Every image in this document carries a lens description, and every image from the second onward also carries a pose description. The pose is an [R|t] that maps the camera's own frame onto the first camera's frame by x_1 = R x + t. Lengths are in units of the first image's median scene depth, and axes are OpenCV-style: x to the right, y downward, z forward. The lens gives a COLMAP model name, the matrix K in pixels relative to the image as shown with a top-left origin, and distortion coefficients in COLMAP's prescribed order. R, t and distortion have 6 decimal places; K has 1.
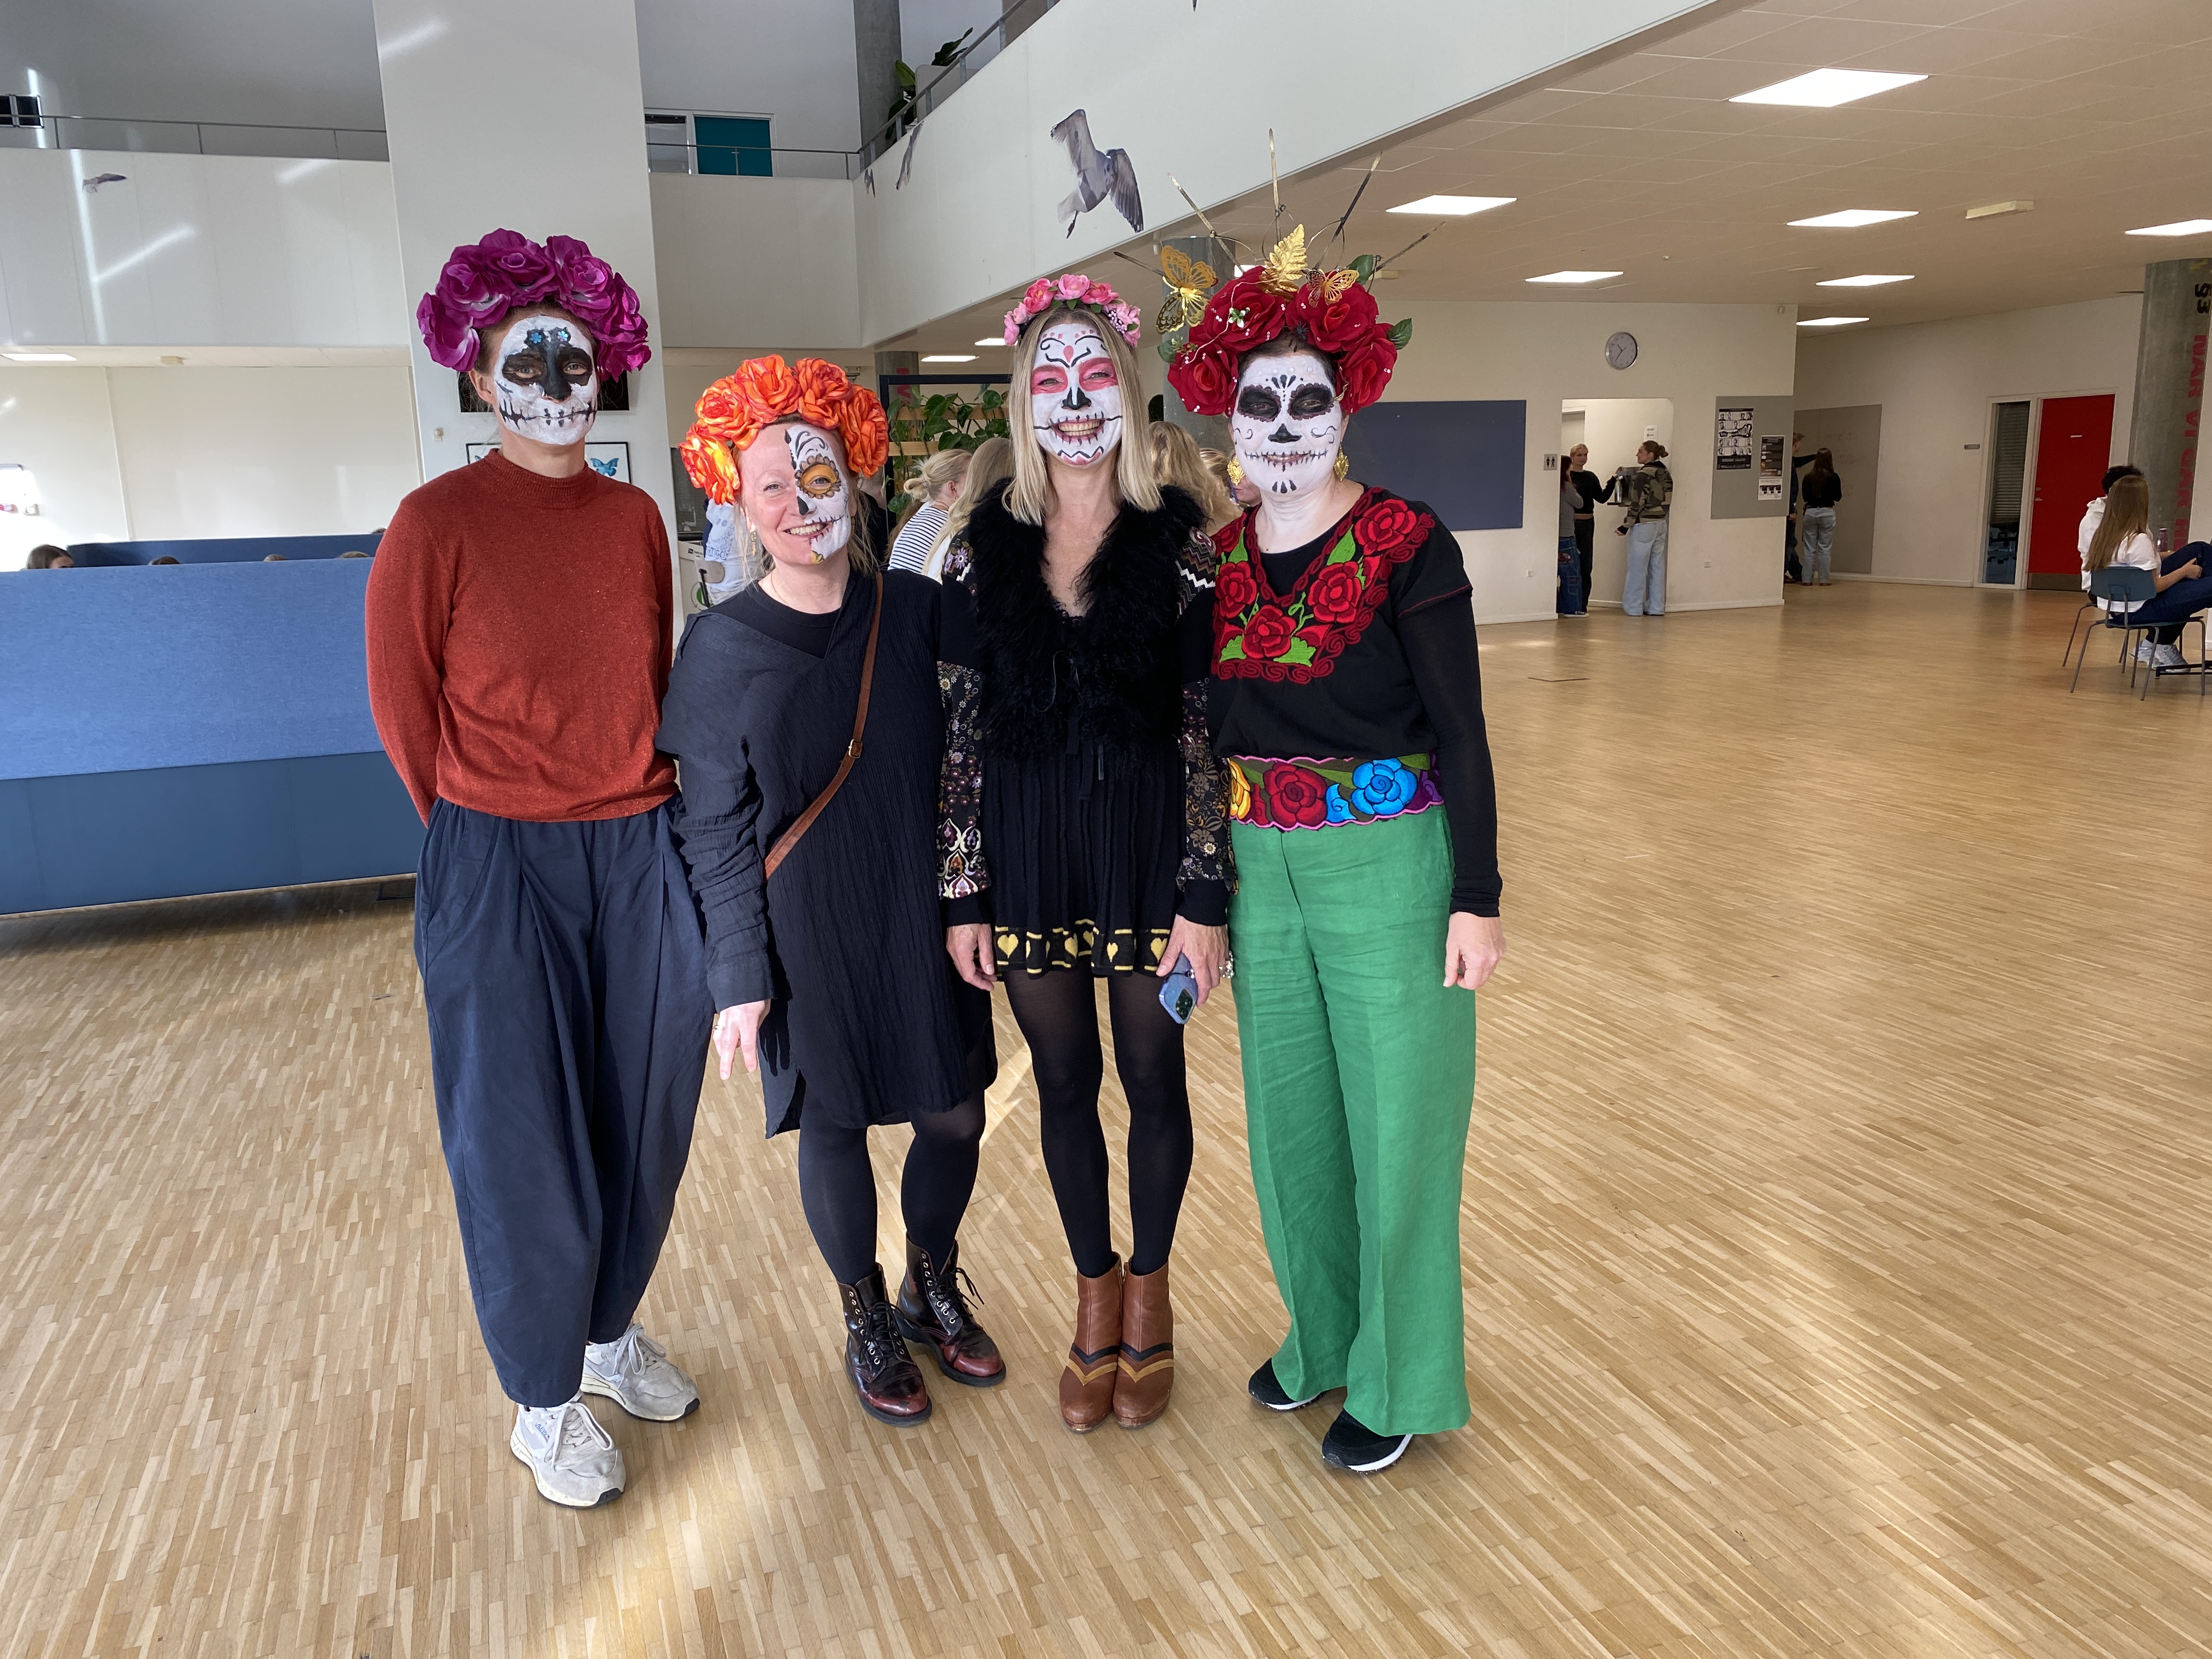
lens RADIAL K [[1620.7, 0, 1106.0], [0, 1620.7, 829.5], [0, 0, 1]] dist [0.041097, -0.042856]
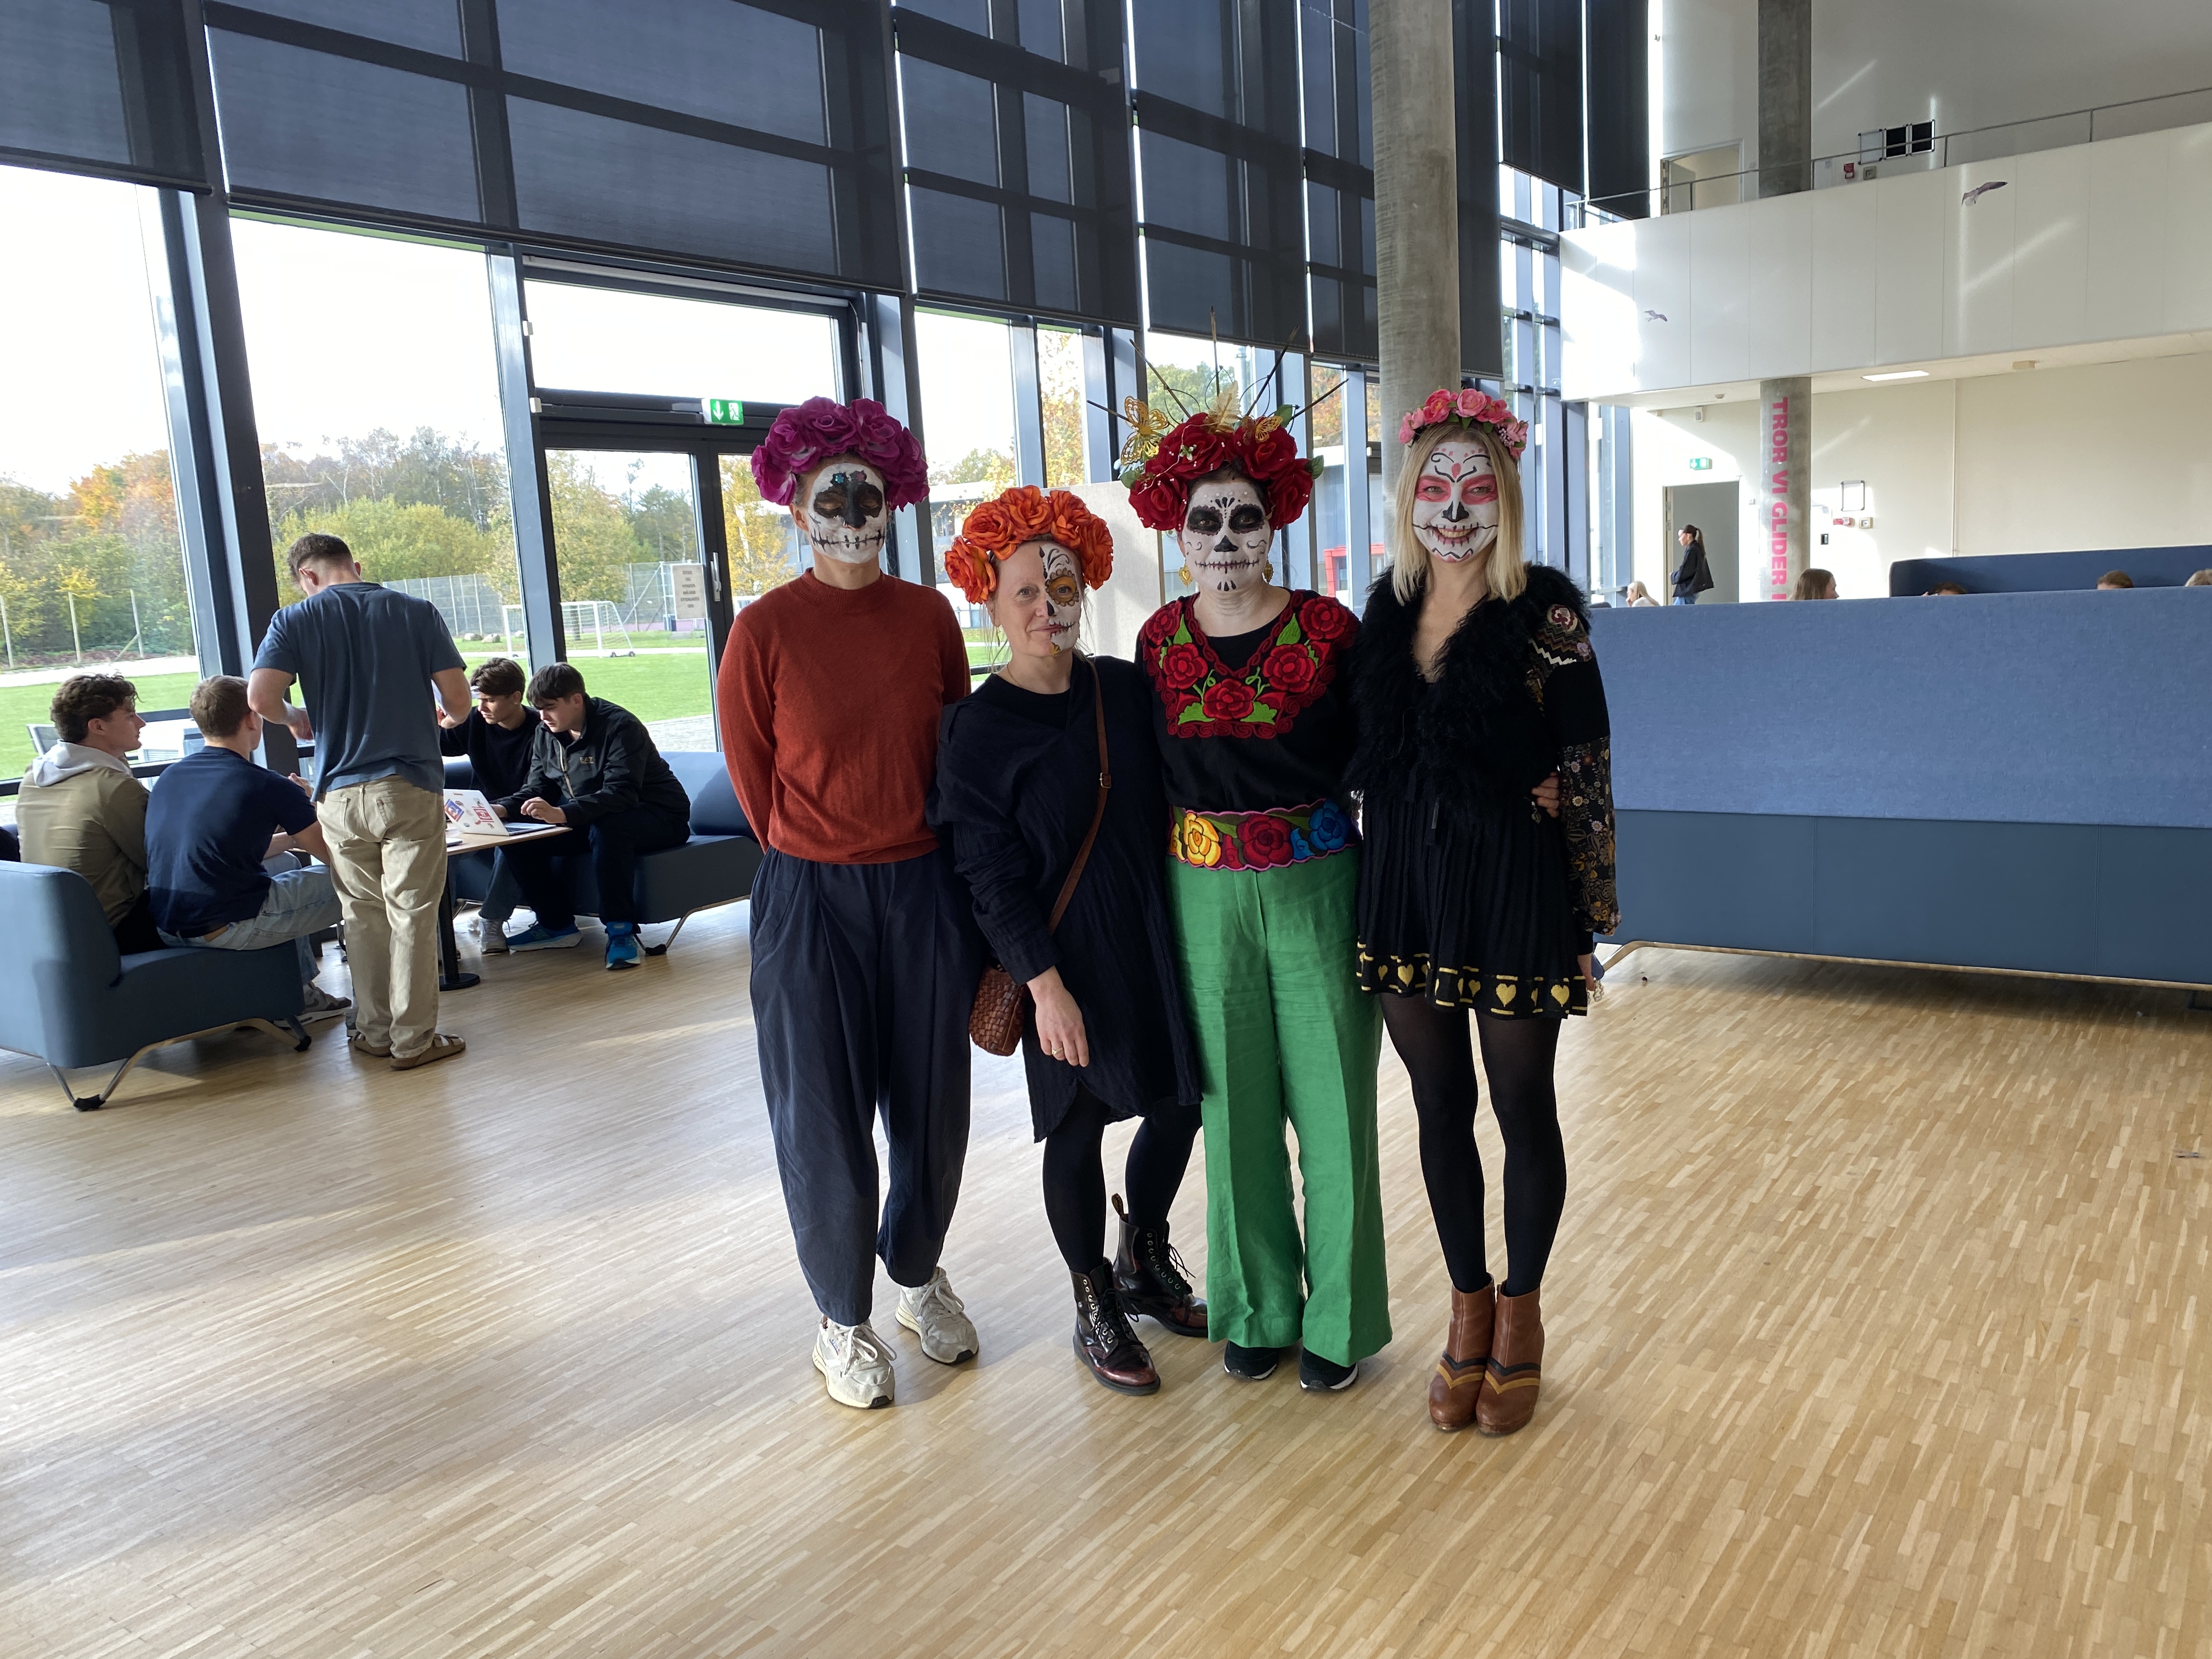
lens RADIAL K [[1651.6, 0, 1106.0], [0, 1651.6, 829.5], [0, 0, 1]] dist [0.041222, -0.026411]
pose [[0.543311, 0.111130, -0.832144, -0.099387], [-0.118791, 0.991404, 0.054839, -0.041532], [0.831085, 0.069056, 0.551841, 0.157919]]
